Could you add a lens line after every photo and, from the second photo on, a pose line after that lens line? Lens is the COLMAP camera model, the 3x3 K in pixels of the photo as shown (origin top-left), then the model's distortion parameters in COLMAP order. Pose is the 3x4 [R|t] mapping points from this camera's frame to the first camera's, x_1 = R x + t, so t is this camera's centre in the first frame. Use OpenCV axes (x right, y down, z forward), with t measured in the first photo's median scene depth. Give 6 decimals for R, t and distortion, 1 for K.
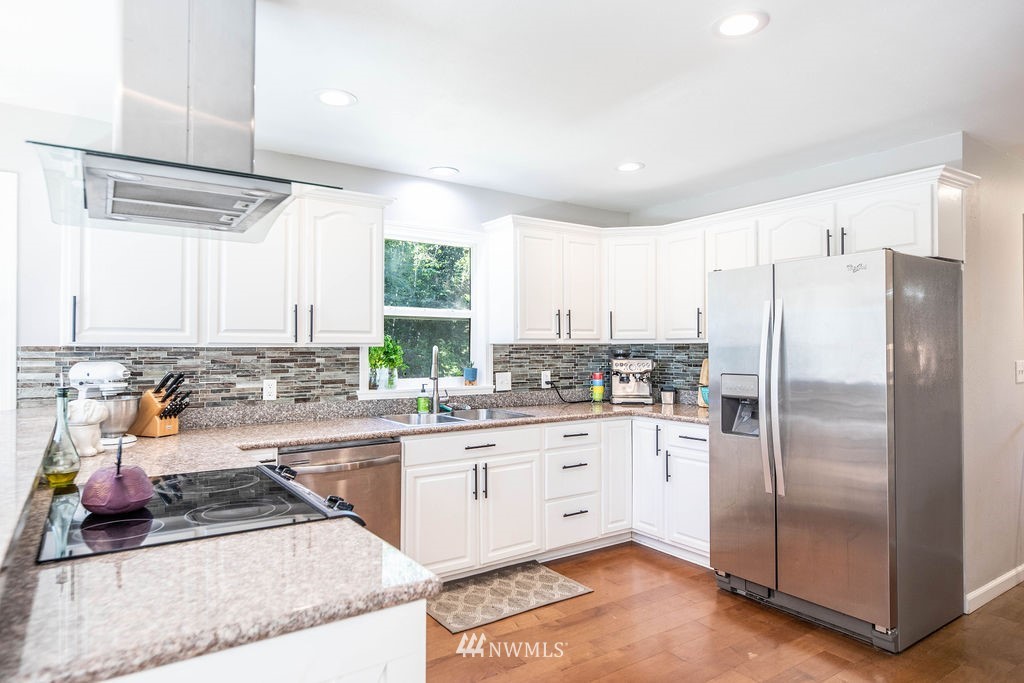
lens RADIAL K [[609.9, 0, 510.2], [0, 609.9, 341.2], [0, 0, 1]] dist [0.004072, 0.000364]
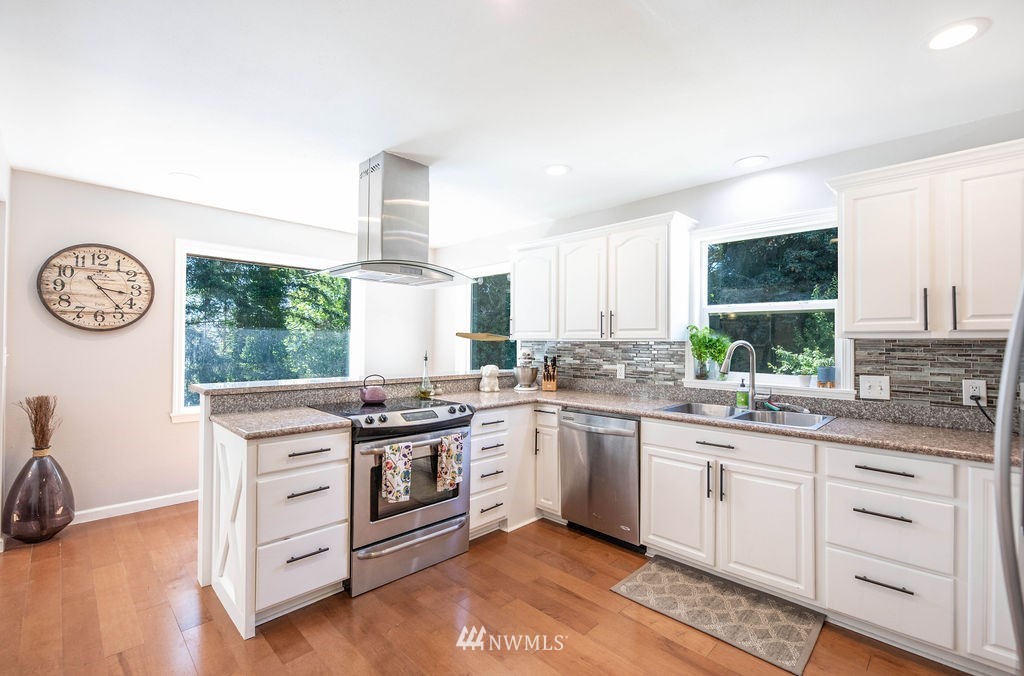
lens RADIAL K [[450.4, 0, 509.4], [0, 450.4, 336.1], [0, 0, 1]] dist [-0.002965, -0.000503]
pose [[0.179117, -0.010000, -0.983777, 0.553330], [0.001667, 0.999950, -0.009861, 0.006366], [0.983826, 0.000126, 0.179125, 0.513107]]
